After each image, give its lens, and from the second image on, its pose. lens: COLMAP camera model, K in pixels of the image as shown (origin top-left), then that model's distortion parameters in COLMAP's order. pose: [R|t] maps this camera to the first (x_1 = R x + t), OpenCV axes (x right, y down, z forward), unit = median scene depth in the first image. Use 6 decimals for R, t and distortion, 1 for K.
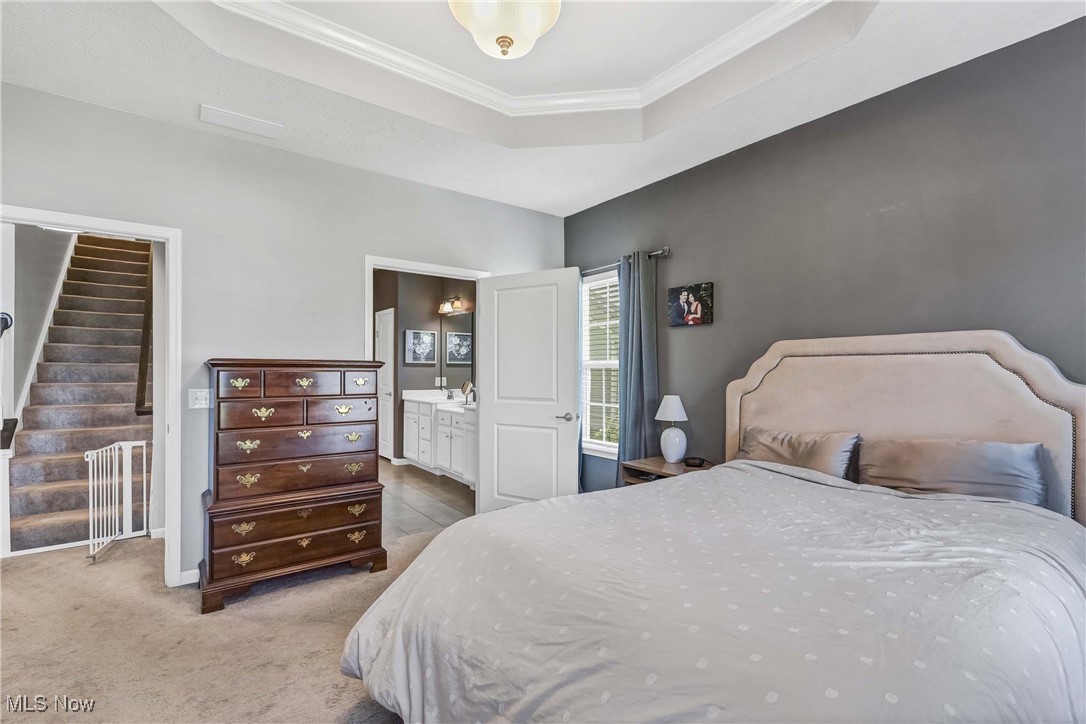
lens RADIAL K [[491.4, 0, 540.8], [0, 491.4, 364.5], [0, 0, 1]] dist [0.000305, -0.002639]
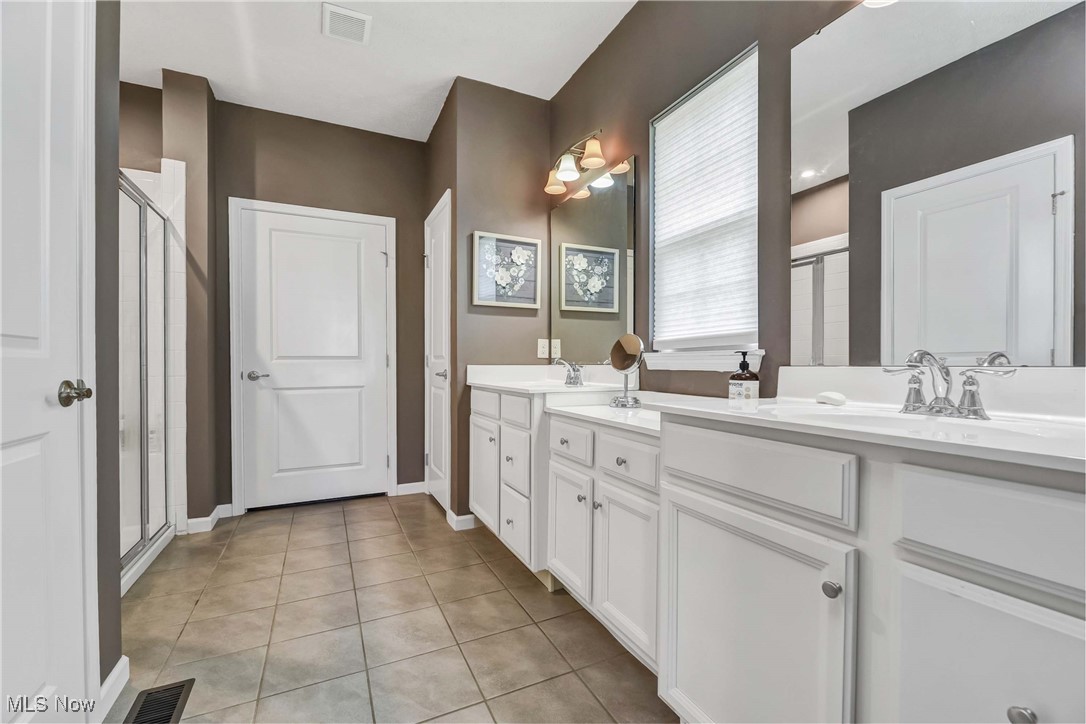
lens RADIAL K [[466.5, 0, 549.9], [0, 466.5, 365.9], [0, 0, 1]] dist [-0.001277, -0.000097]
pose [[0.986324, 0.002334, -0.164802, -0.132437], [-0.000335, 0.999926, 0.012154, 0.047007], [0.164818, -0.011933, 0.986252, 0.575320]]
